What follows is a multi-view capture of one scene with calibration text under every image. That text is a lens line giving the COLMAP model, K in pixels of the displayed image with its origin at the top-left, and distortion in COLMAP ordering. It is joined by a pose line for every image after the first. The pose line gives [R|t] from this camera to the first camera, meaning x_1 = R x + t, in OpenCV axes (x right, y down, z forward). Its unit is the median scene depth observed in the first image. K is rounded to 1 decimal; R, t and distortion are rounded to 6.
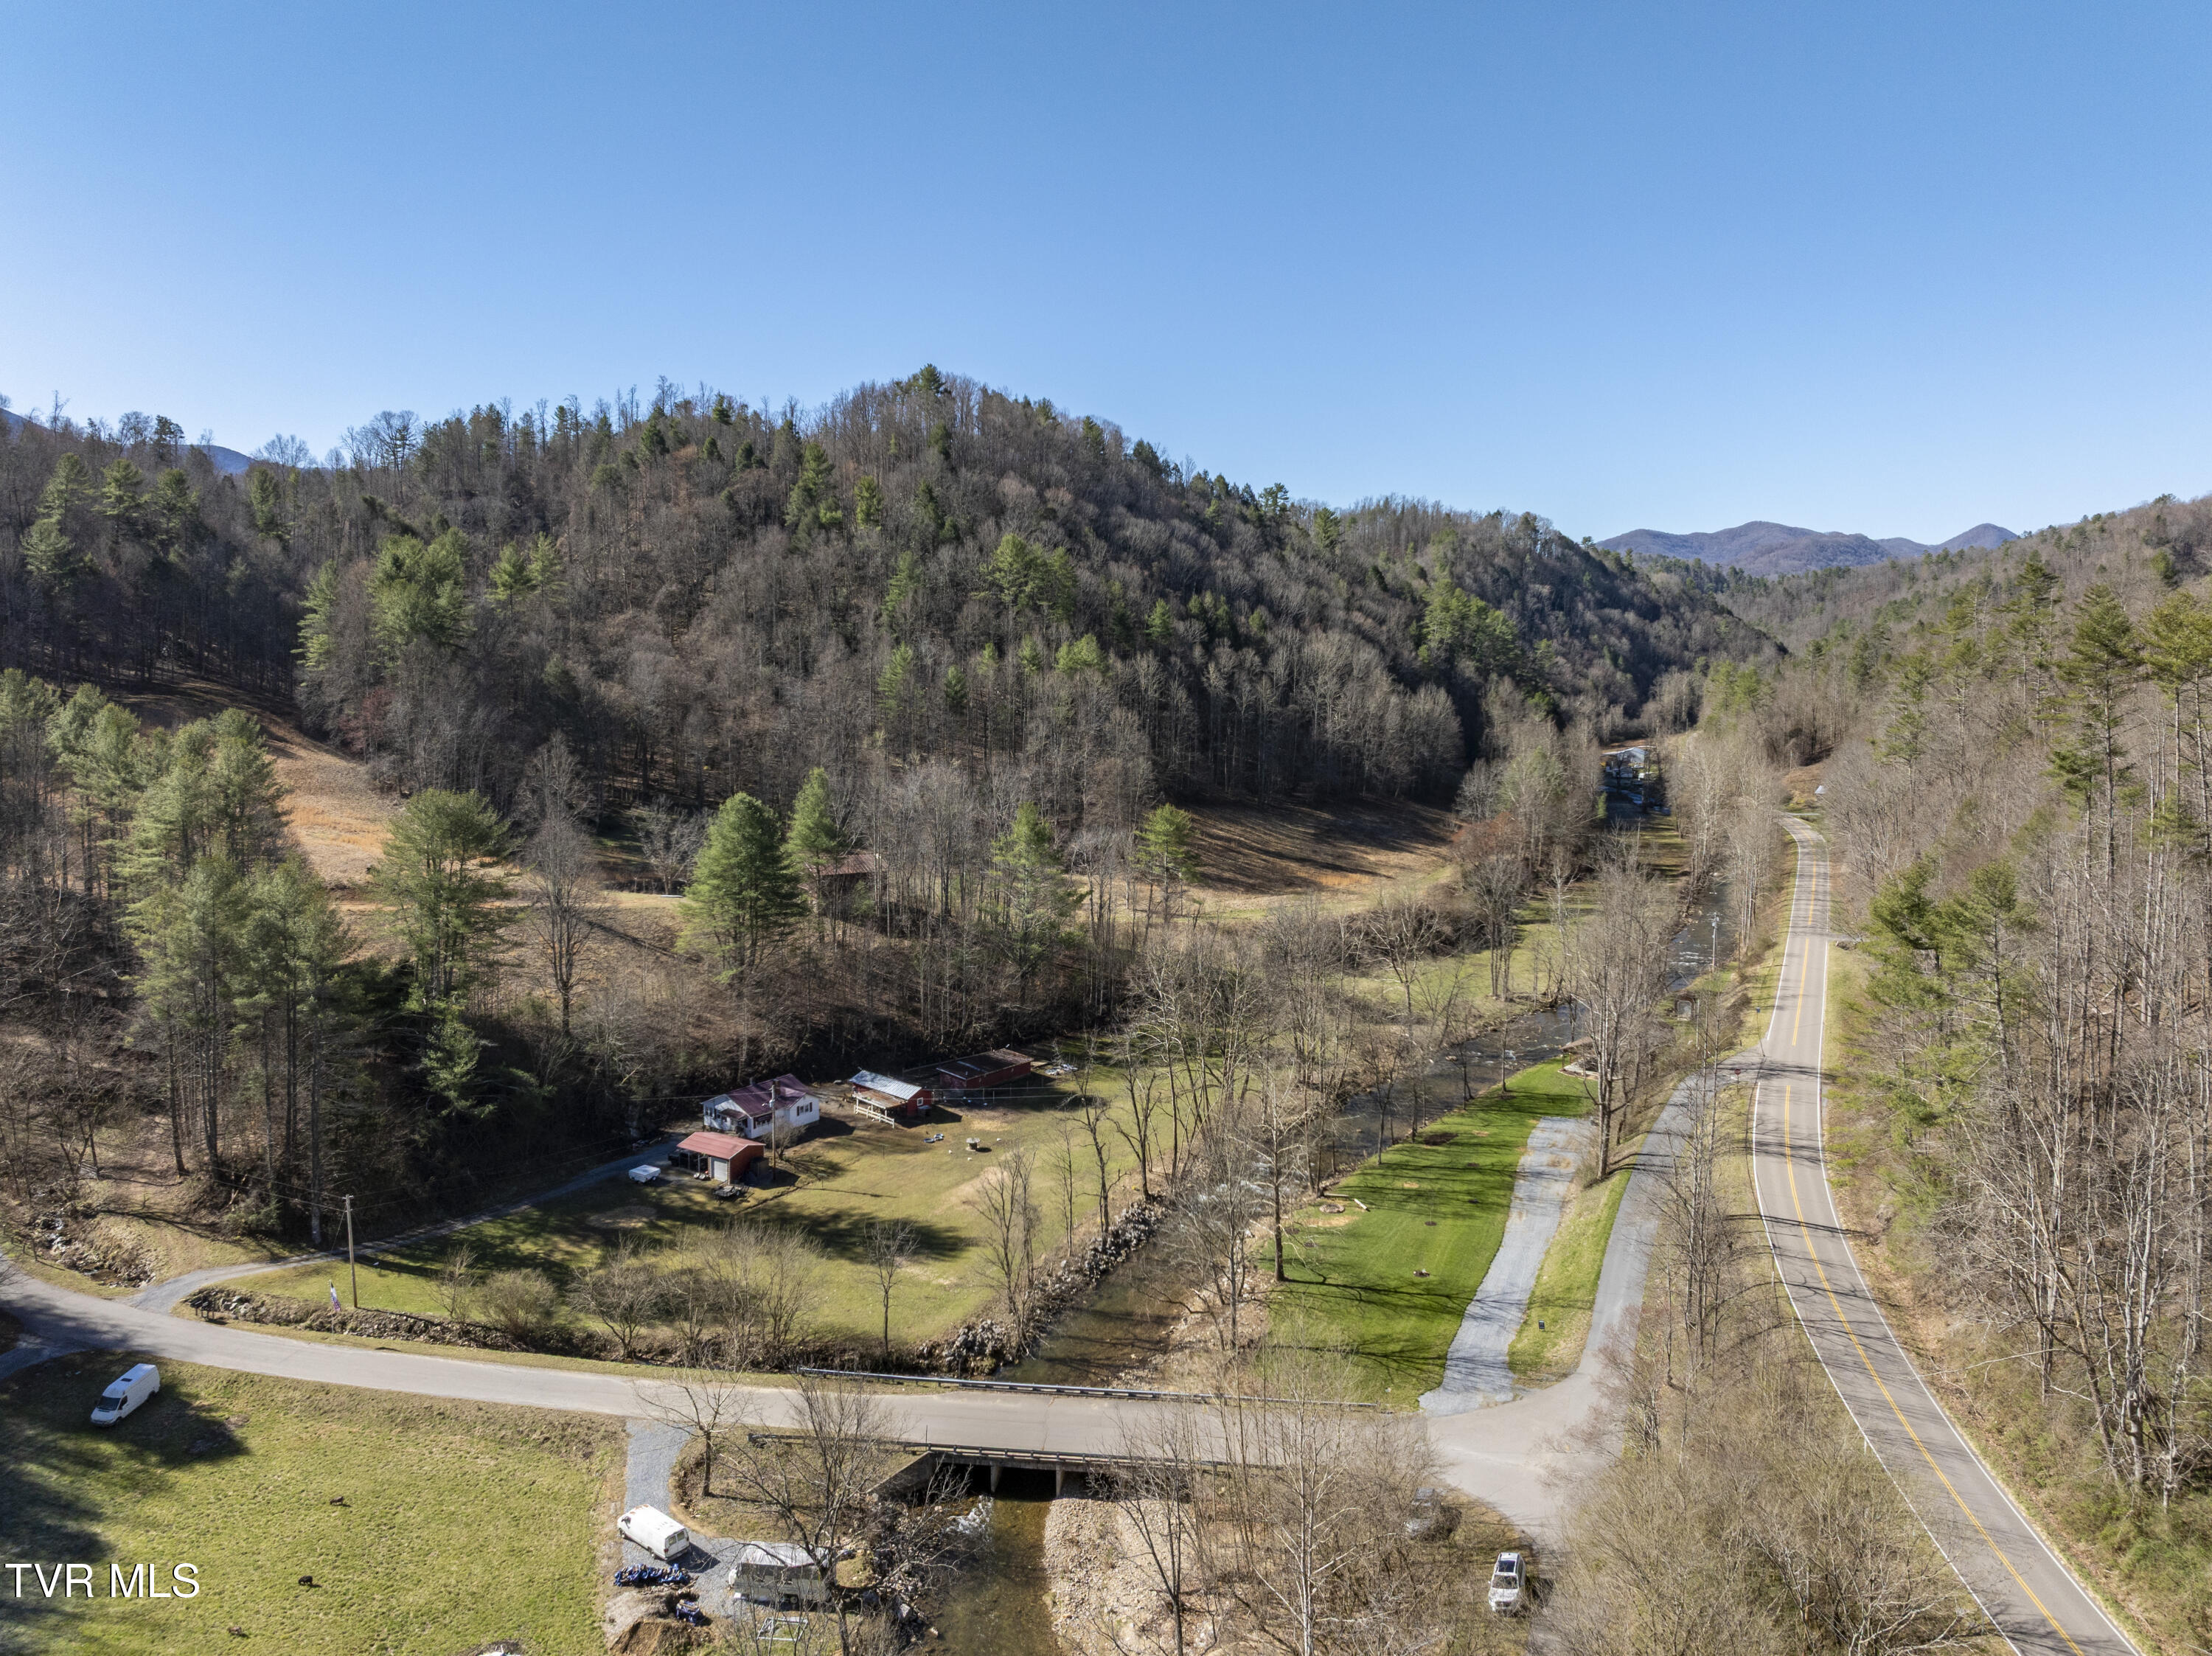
lens RADIAL K [[1565.6, 0, 1112.8], [0, 1565.6, 772.2], [0, 0, 1]] dist [-0.032162, -0.012130]
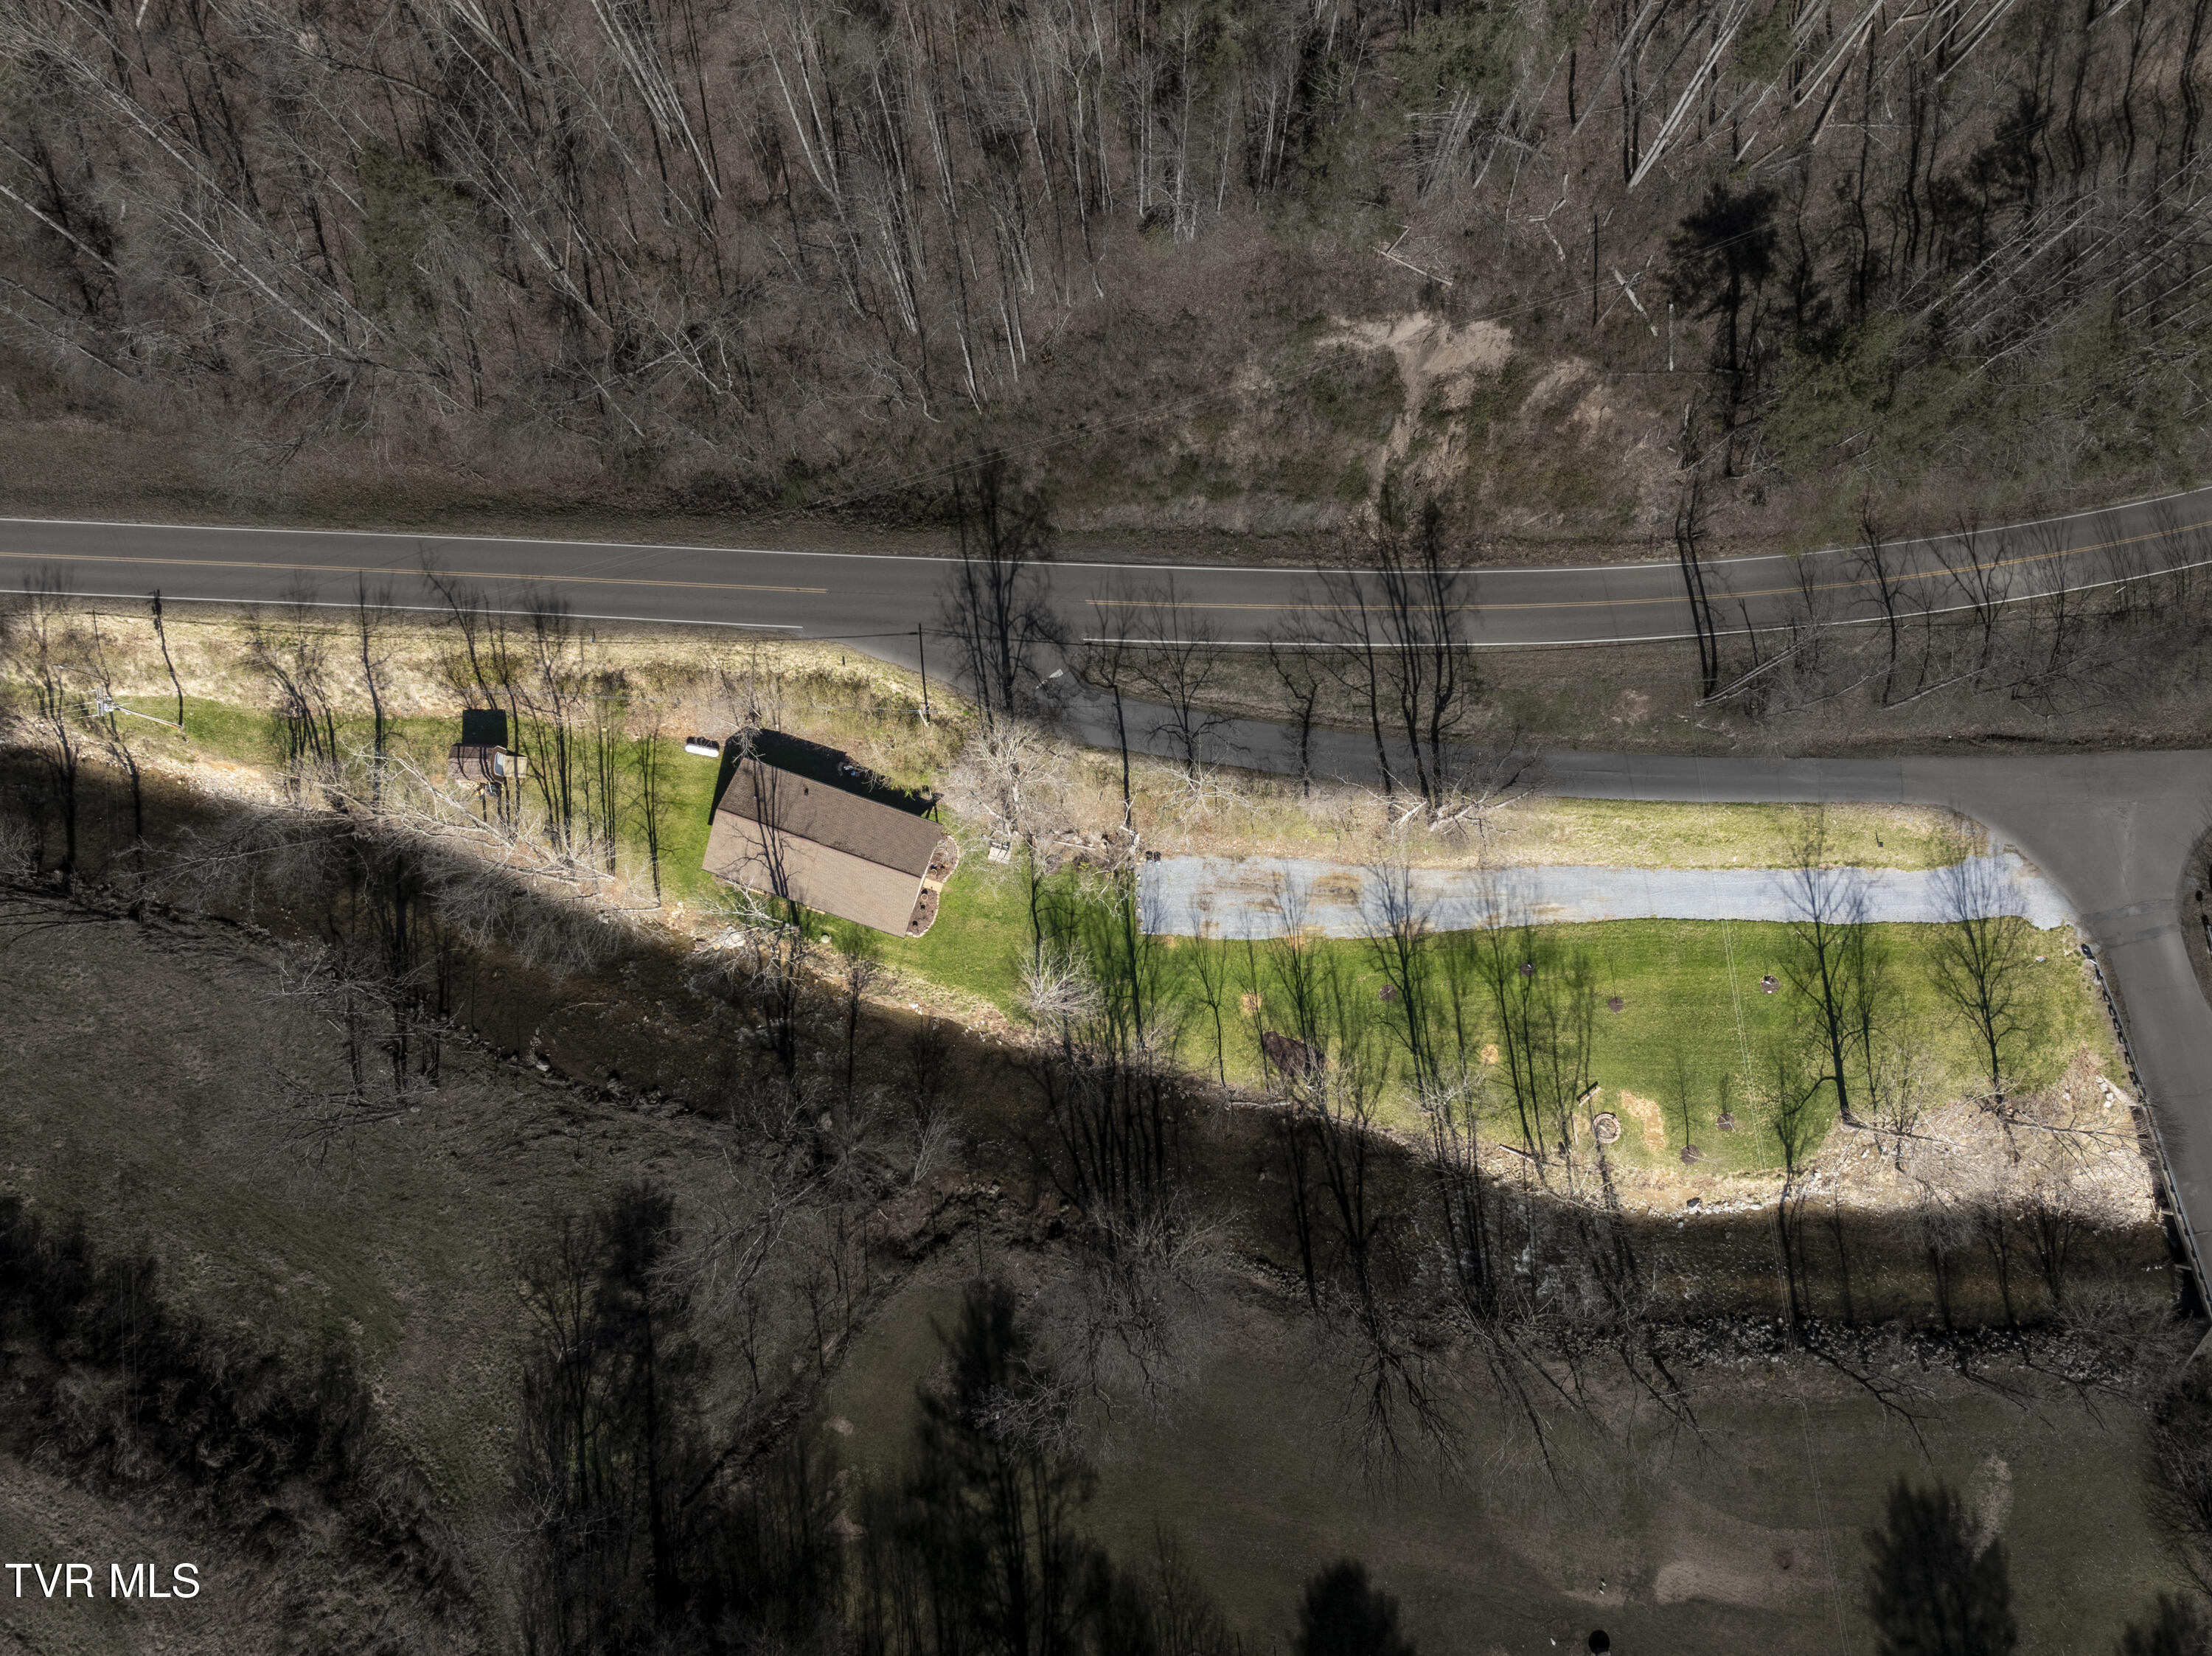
lens RADIAL K [[1565.6, 0, 1112.8], [0, 1565.6, 772.2], [0, 0, 1]] dist [-0.032162, -0.012130]
pose [[-0.378726, -0.913887, 0.146205, 0.251113], [0.076753, 0.126415, 0.989004, -0.495812], [-0.922321, 0.385784, 0.022267, 0.990271]]
